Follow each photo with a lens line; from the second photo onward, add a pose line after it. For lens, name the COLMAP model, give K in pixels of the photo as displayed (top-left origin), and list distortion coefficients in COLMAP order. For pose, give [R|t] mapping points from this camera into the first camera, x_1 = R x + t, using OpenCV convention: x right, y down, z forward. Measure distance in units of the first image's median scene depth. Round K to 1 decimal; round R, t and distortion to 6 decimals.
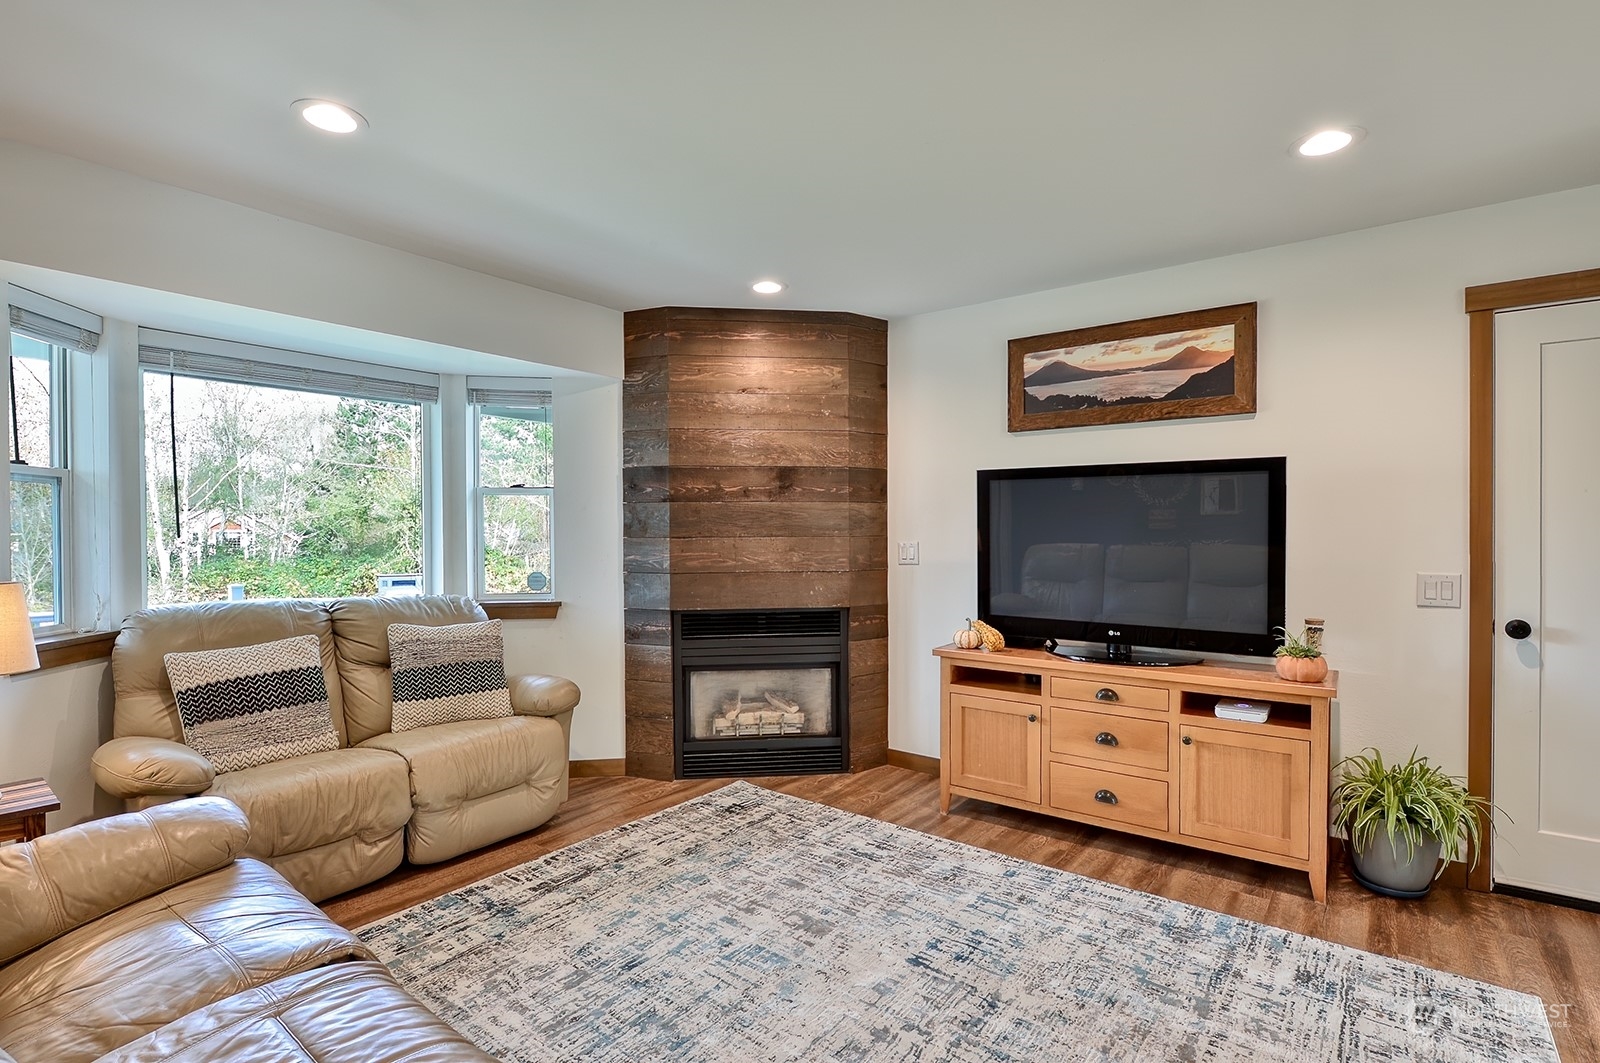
lens RADIAL K [[737.8, 0, 800.2], [0, 737.8, 515.8], [0, 0, 1]] dist [-0.000463, -0.000116]
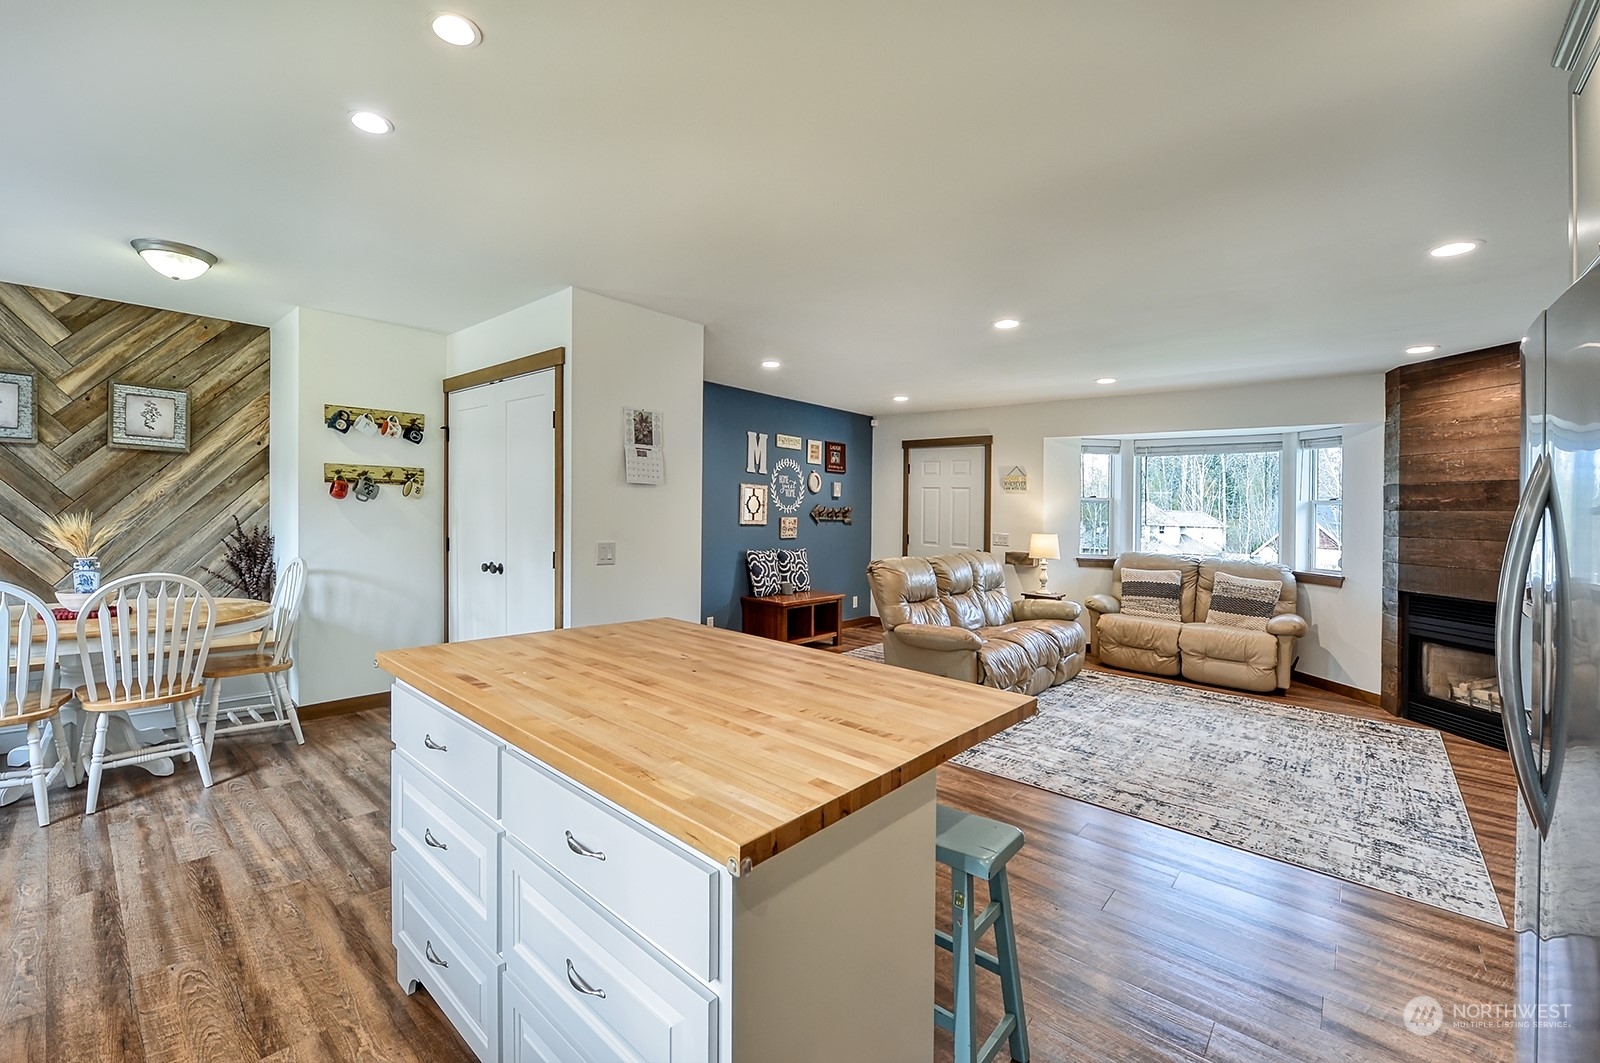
lens RADIAL K [[614.7, 0, 797.9], [0, 614.7, 540.2], [0, 0, 1]] dist [-0.000418, -0.006498]
pose [[-0.028158, 0.052212, -0.998239, 0.984712], [-0.018541, 0.998436, 0.052745, -0.002981], [0.999432, 0.019993, -0.027146, -0.073961]]
